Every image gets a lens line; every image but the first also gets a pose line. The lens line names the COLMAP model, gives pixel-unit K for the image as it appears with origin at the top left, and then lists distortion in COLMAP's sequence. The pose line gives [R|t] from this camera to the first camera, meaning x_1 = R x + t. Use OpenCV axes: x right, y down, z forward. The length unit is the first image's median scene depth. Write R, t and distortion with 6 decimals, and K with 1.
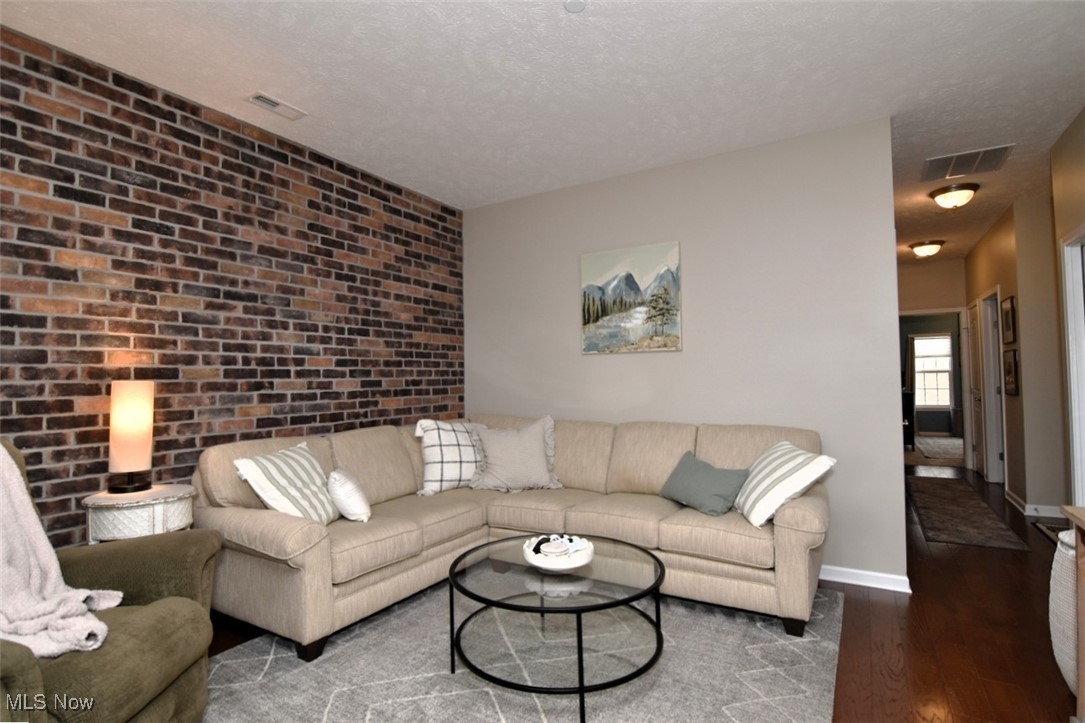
lens RADIAL K [[534.3, 0, 540.8], [0, 534.3, 363.7], [0, 0, 1]] dist [-0.004488, -0.013239]
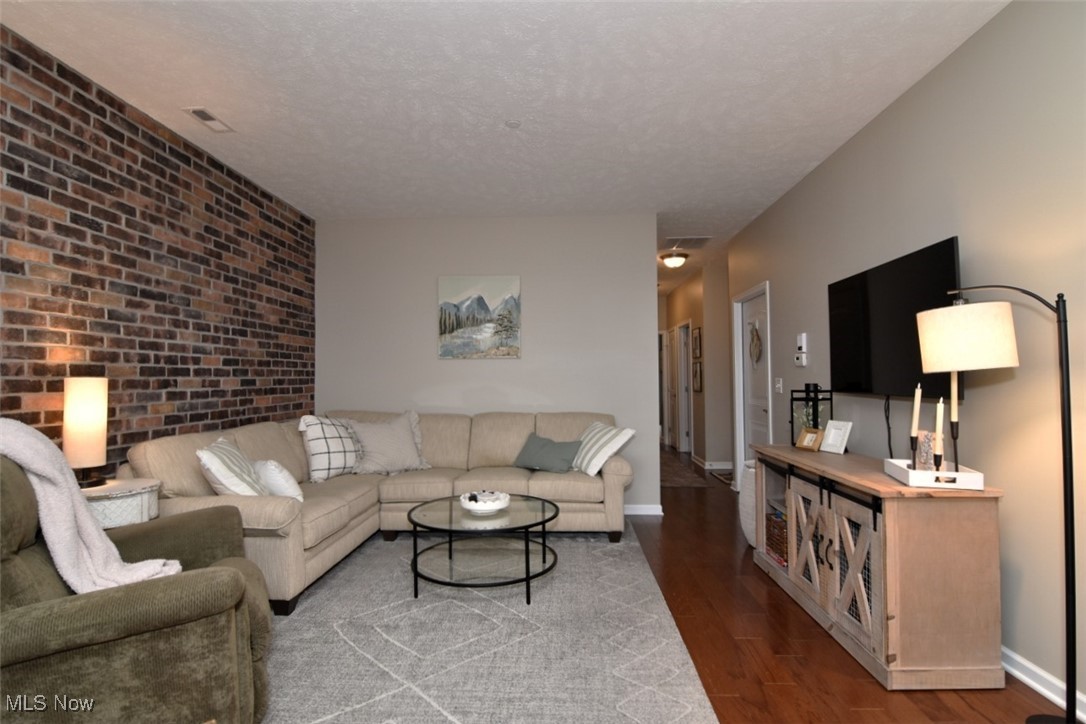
lens RADIAL K [[534.8, 0, 541.3], [0, 534.8, 364.2], [0, 0, 1]] dist [-0.004488, -0.013239]
pose [[0.880166, 0.019941, 0.474248, -0.345588], [-0.018952, 0.999797, -0.006867, -0.002013], [-0.474288, -0.002943, 0.880365, -0.209854]]
